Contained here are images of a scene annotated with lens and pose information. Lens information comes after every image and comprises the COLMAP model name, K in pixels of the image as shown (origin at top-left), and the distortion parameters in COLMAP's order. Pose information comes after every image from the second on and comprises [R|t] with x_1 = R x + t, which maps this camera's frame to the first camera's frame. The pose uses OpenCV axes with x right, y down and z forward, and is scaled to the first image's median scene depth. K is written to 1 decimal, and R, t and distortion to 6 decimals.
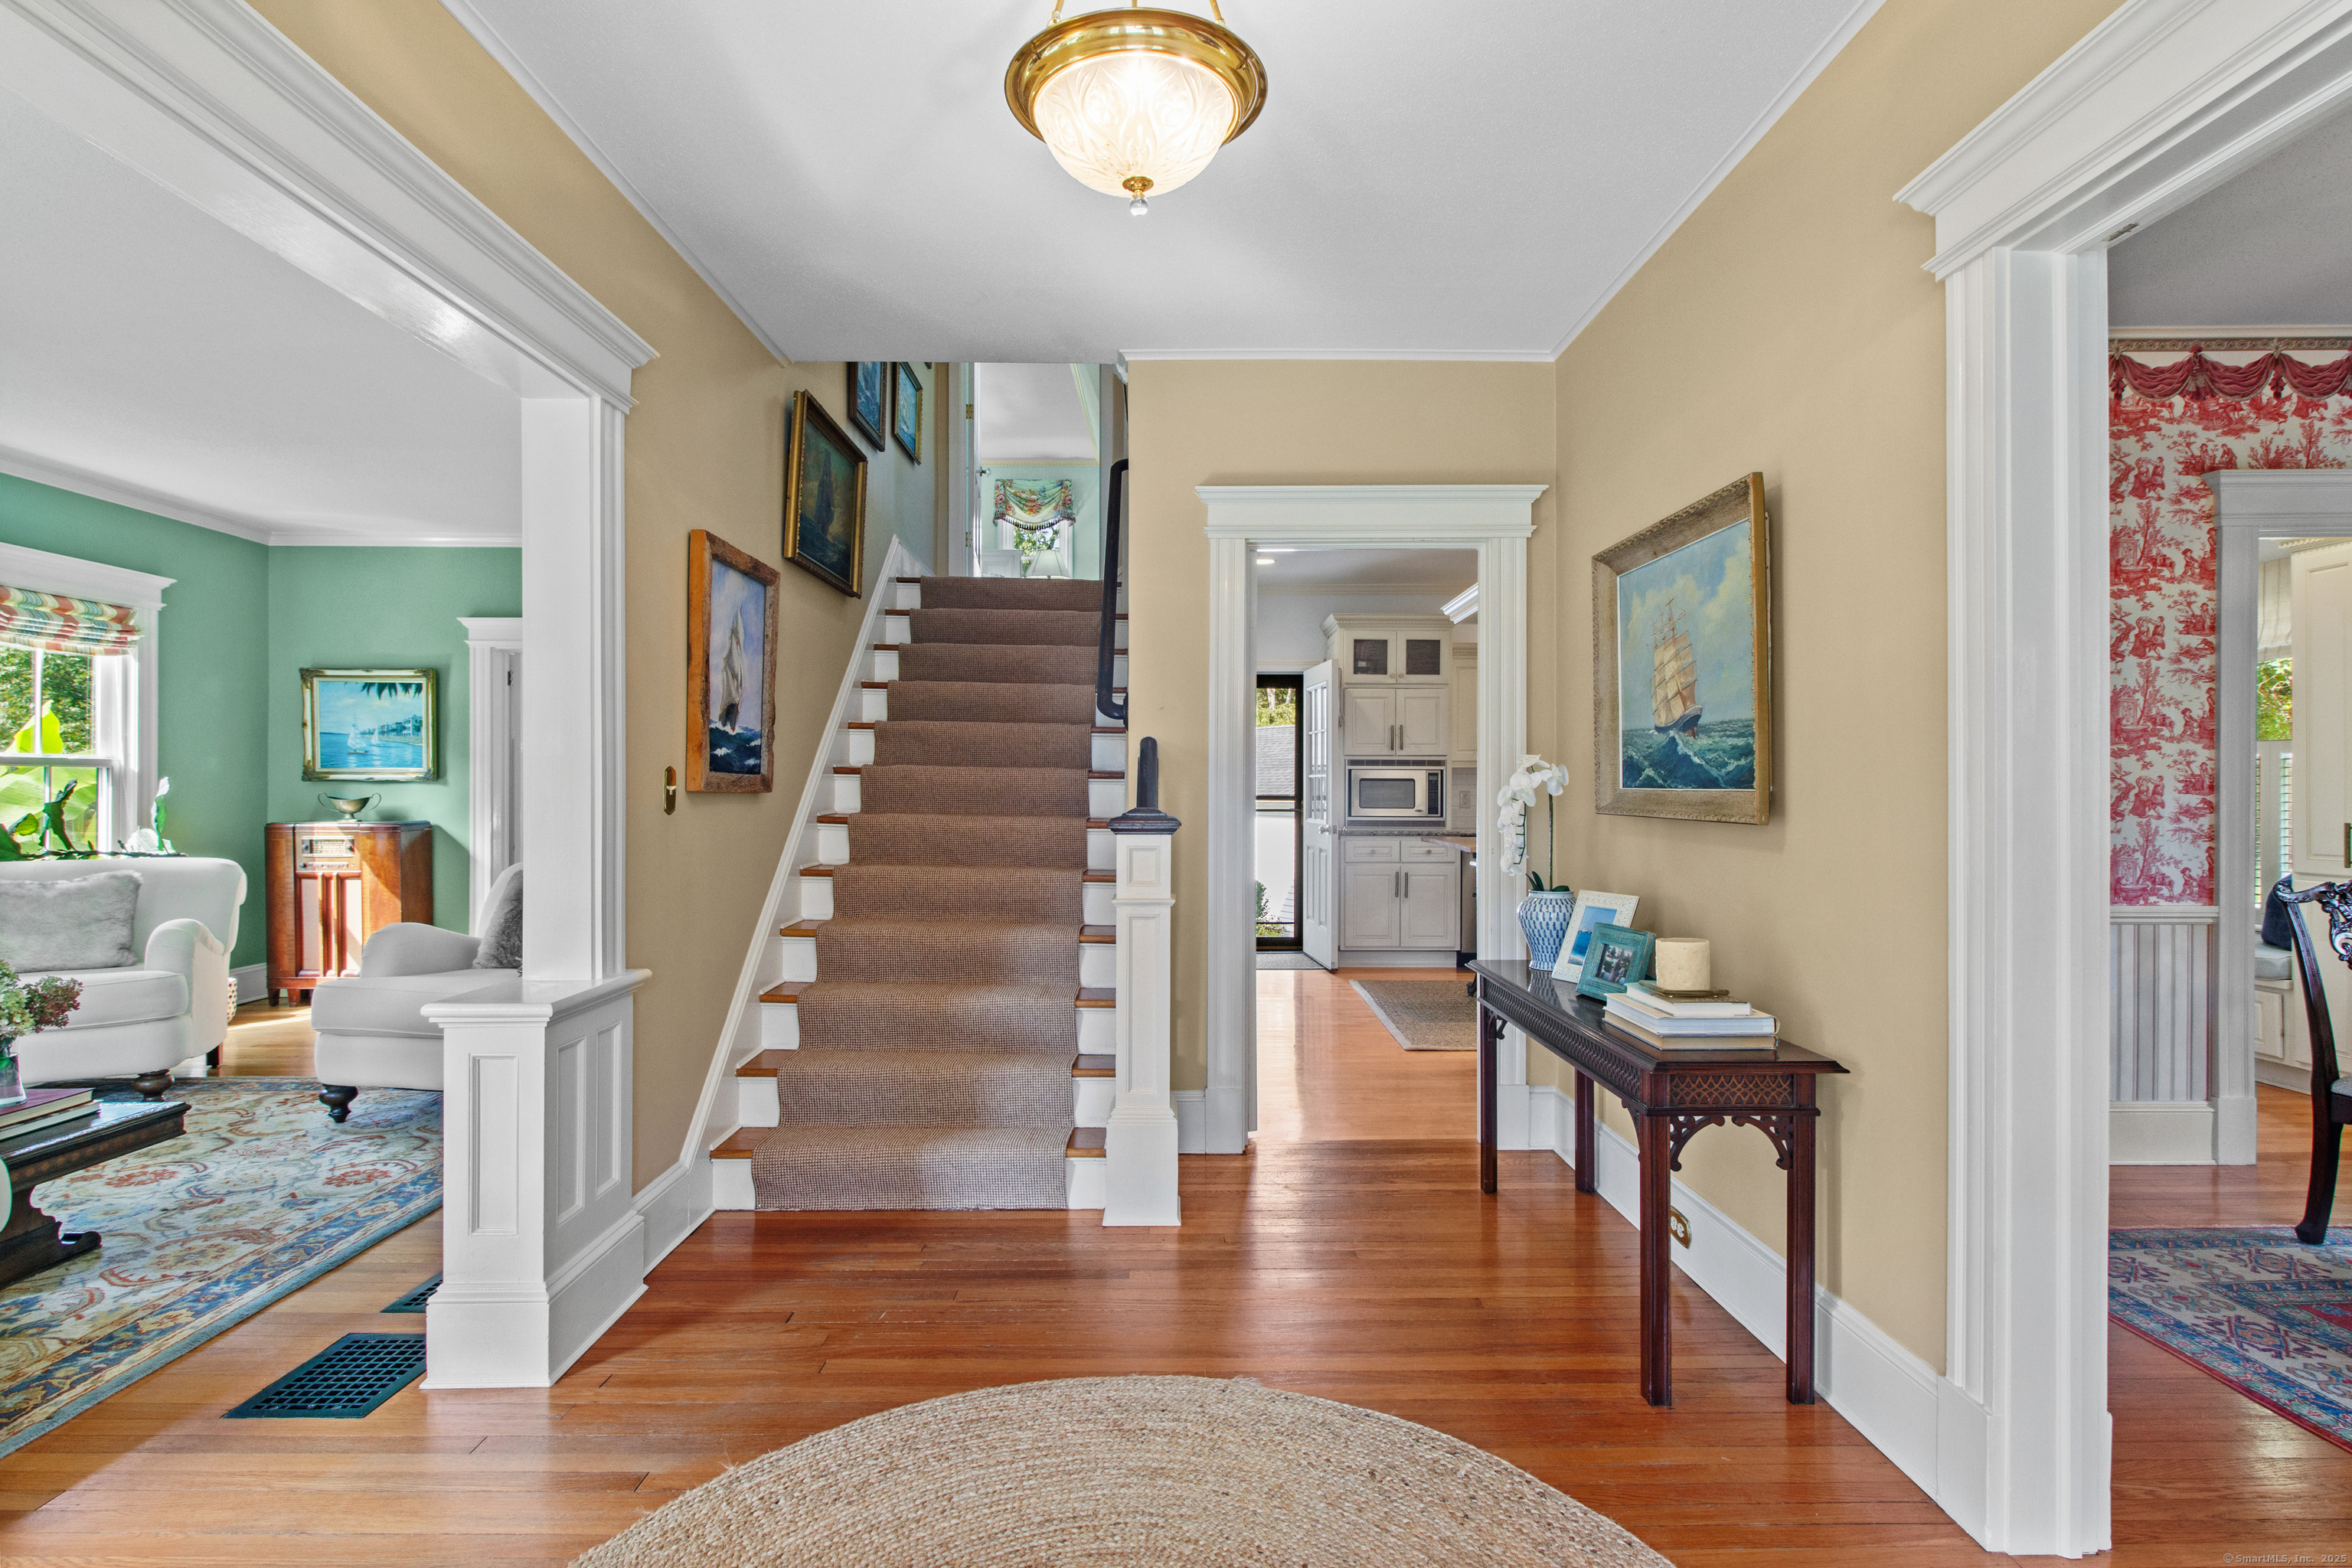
lens RADIAL K [[1147.3, 0, 1169.6], [0, 1147.3, 792.1], [0, 0, 1]] dist [-0.001503, -0.001088]
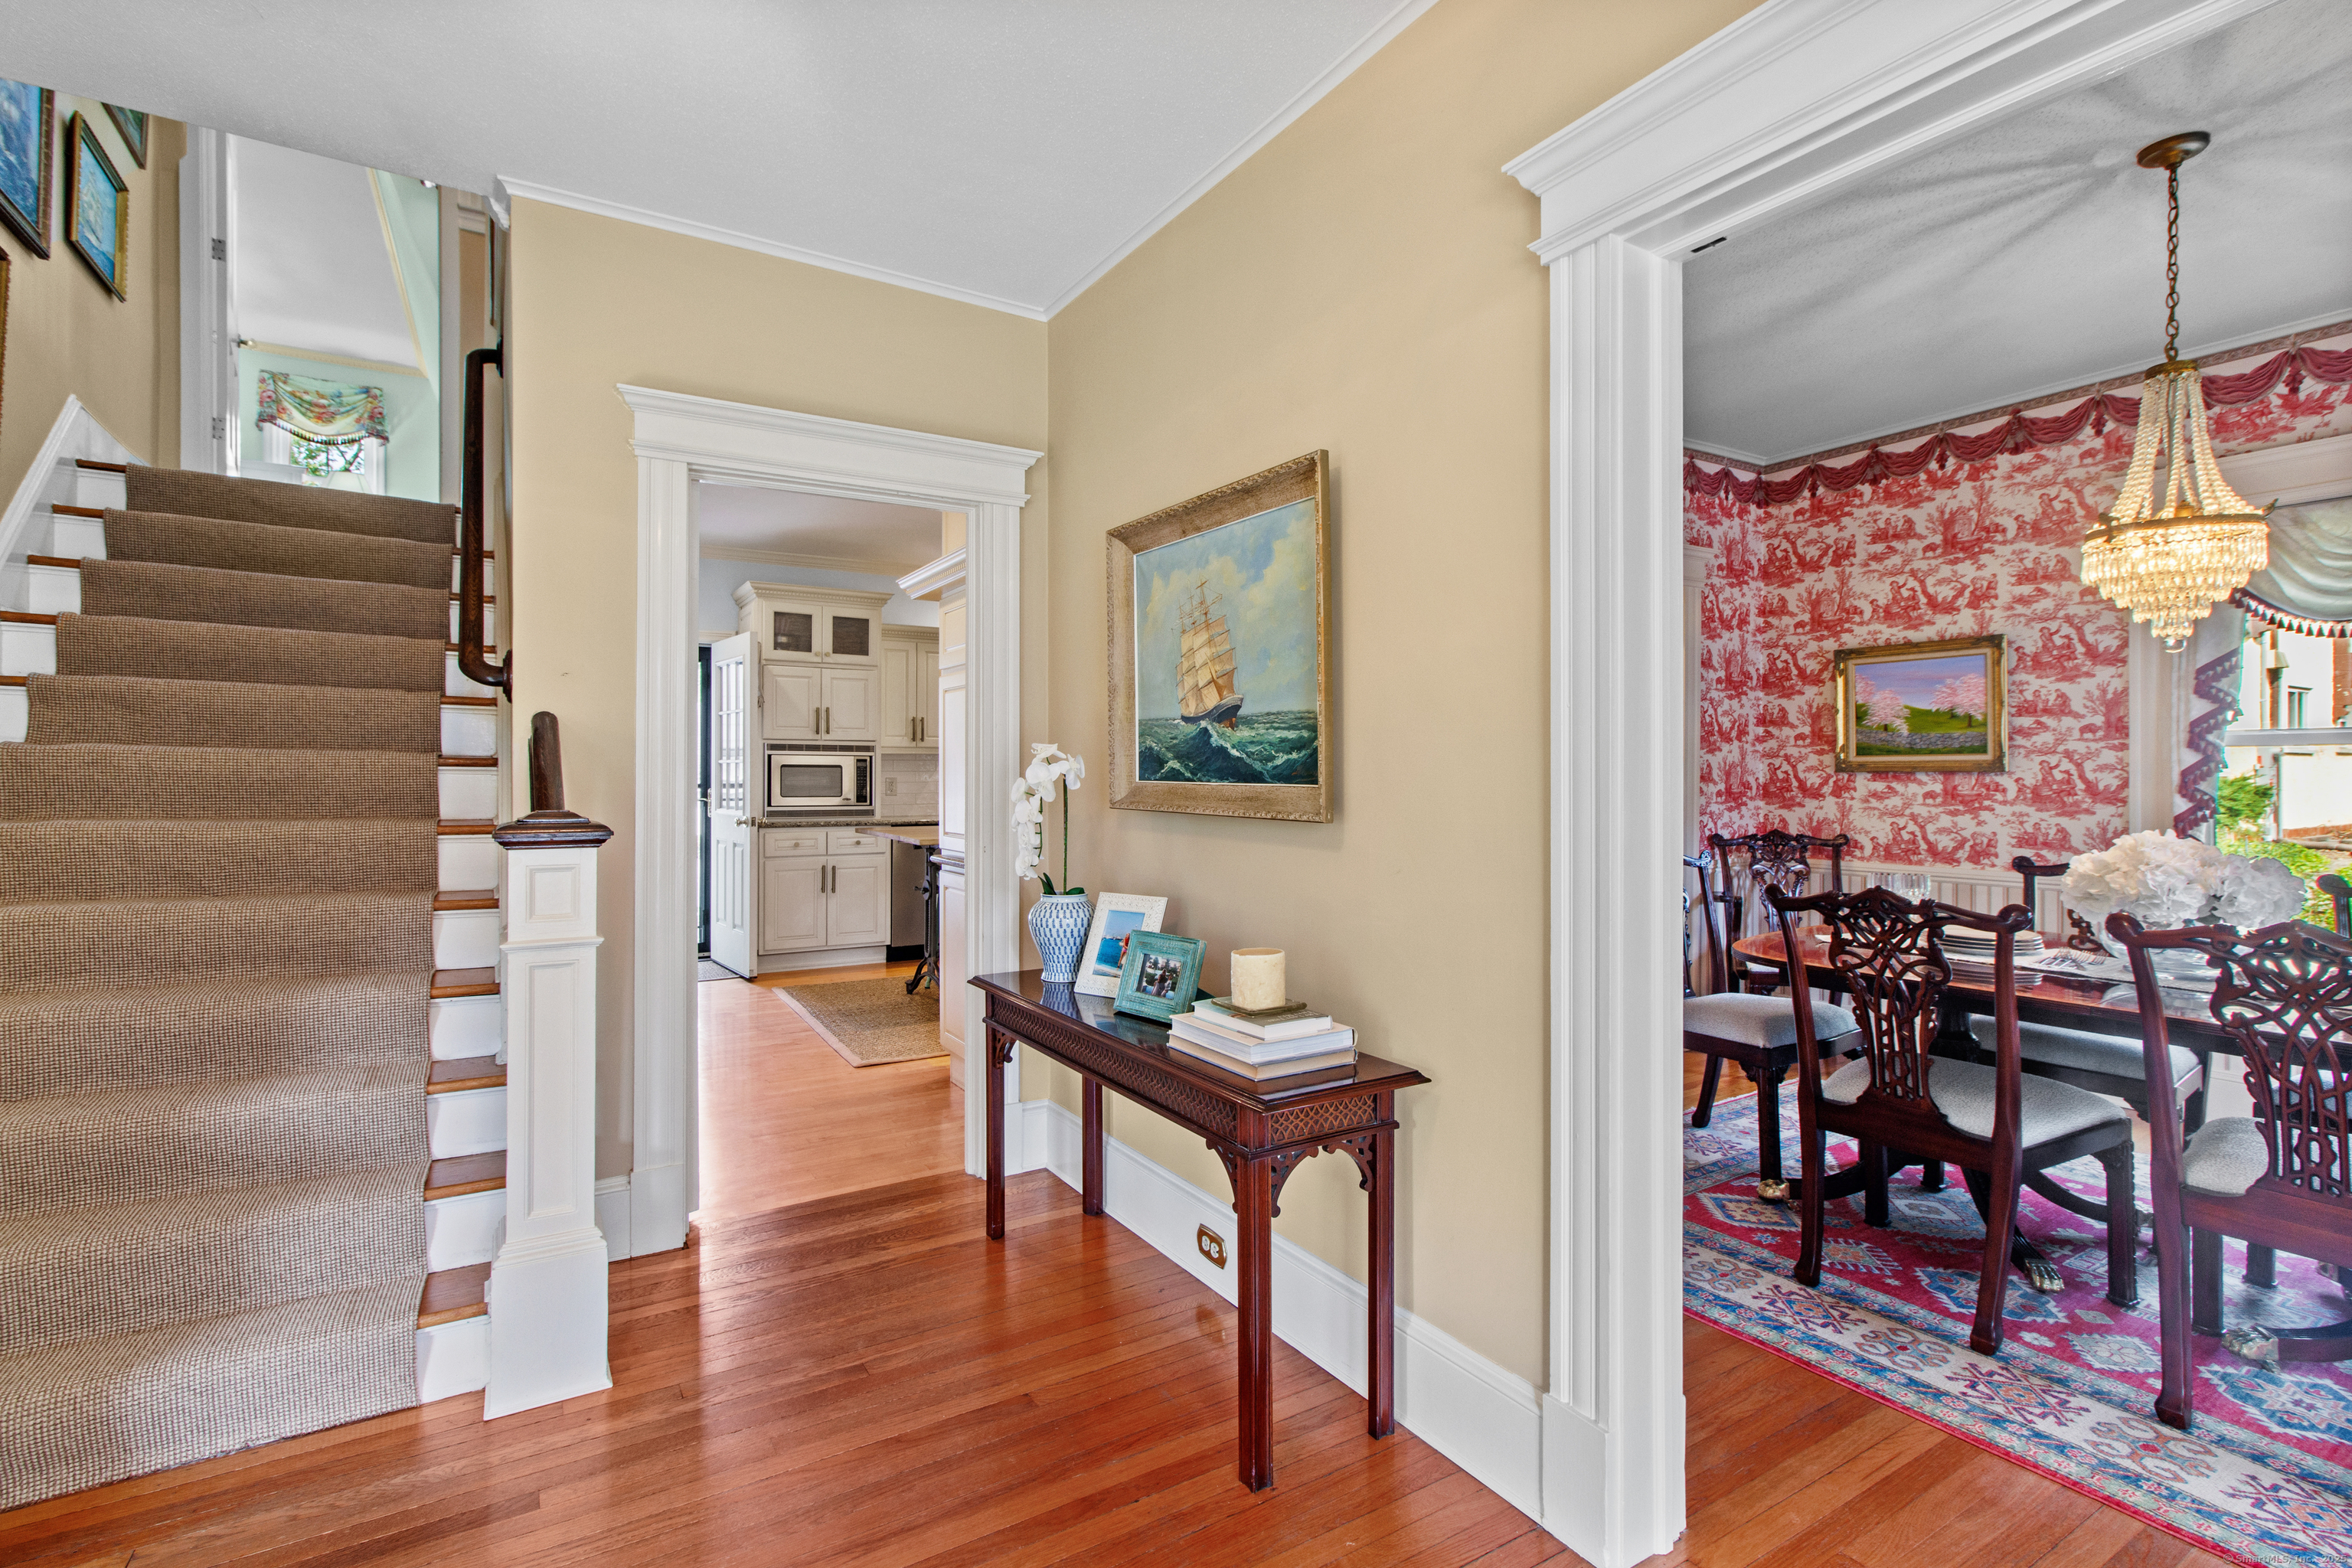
lens RADIAL K [[1094.9, 0, 1173.3], [0, 1094.9, 775.5], [0, 0, 1]] dist [0.003777, 0.000734]
pose [[0.854415, -0.000402, 0.519590, -0.043137], [0.000113, 1.000000, 0.000589, -0.007859], [-0.519591, -0.000444, 0.854415, 0.203475]]
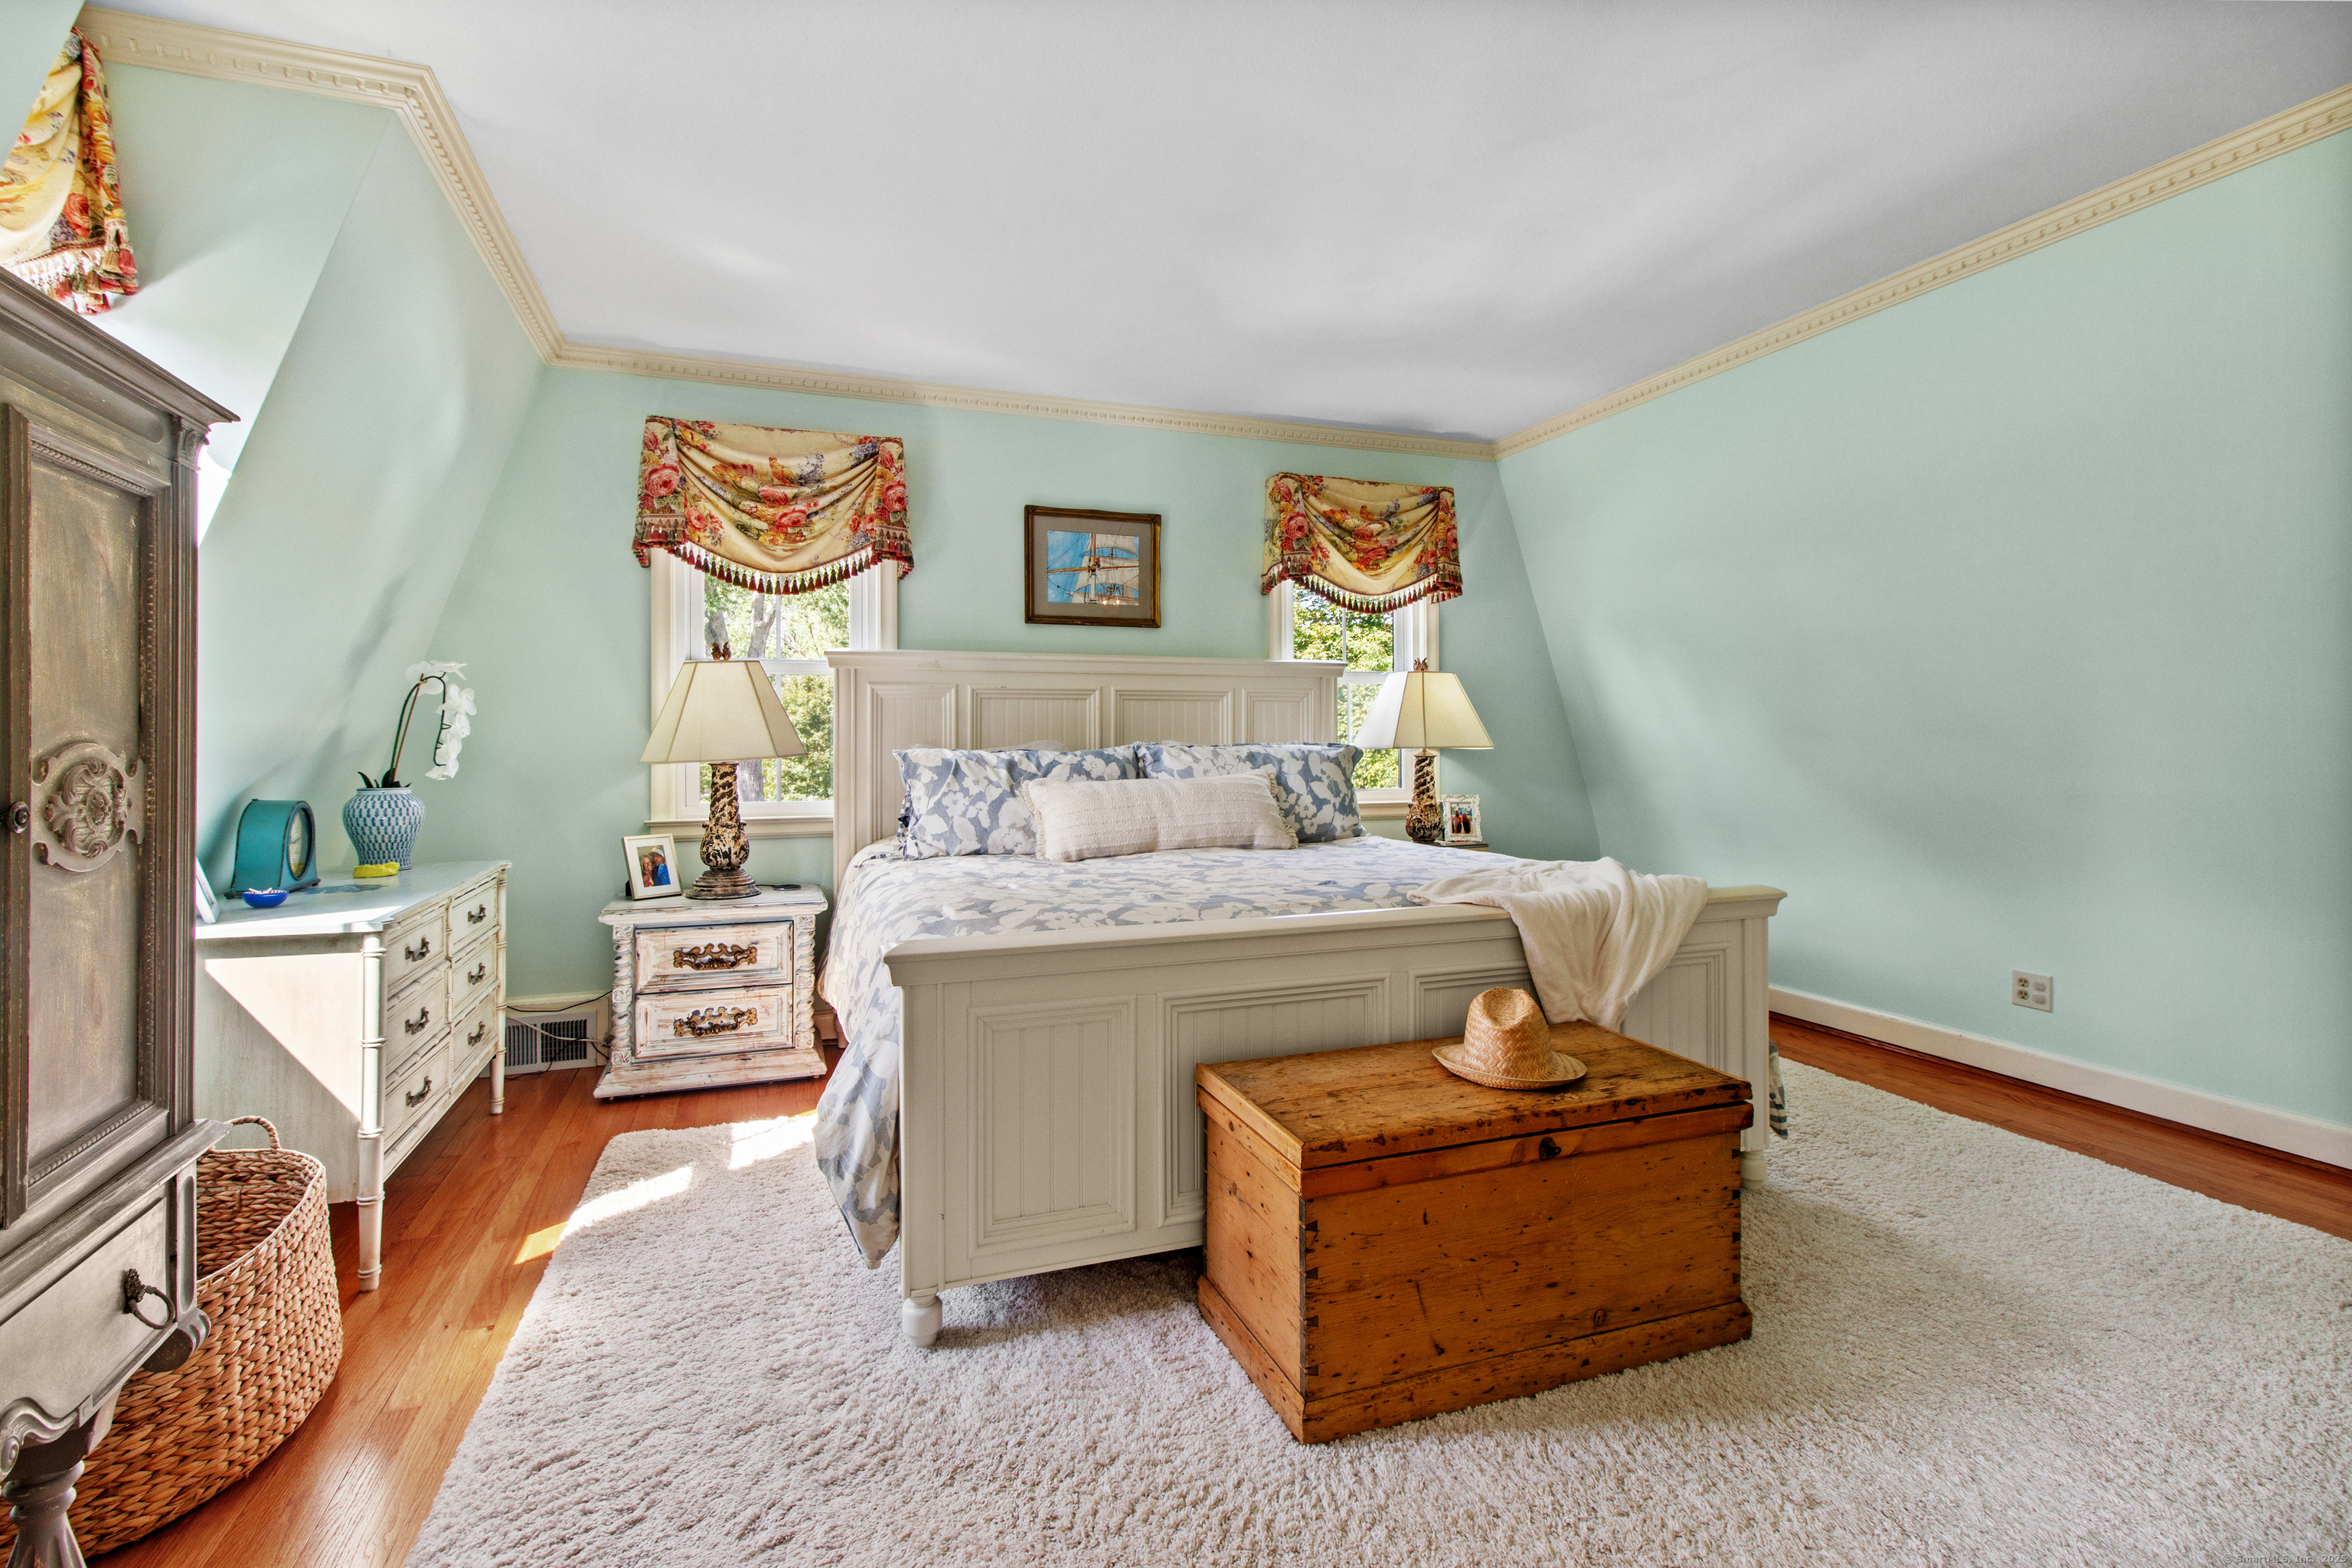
lens RADIAL K [[1073.7, 0, 1176.0], [0, 1073.7, 784.0], [0, 0, 1]] dist [-0.025478, 0.000049]
pose [[0.938359, -0.017202, 0.345235, -0.419980], [0.006111, 0.999431, 0.033186, -0.655780], [-0.345609, -0.029031, 0.937930, 2.444292]]
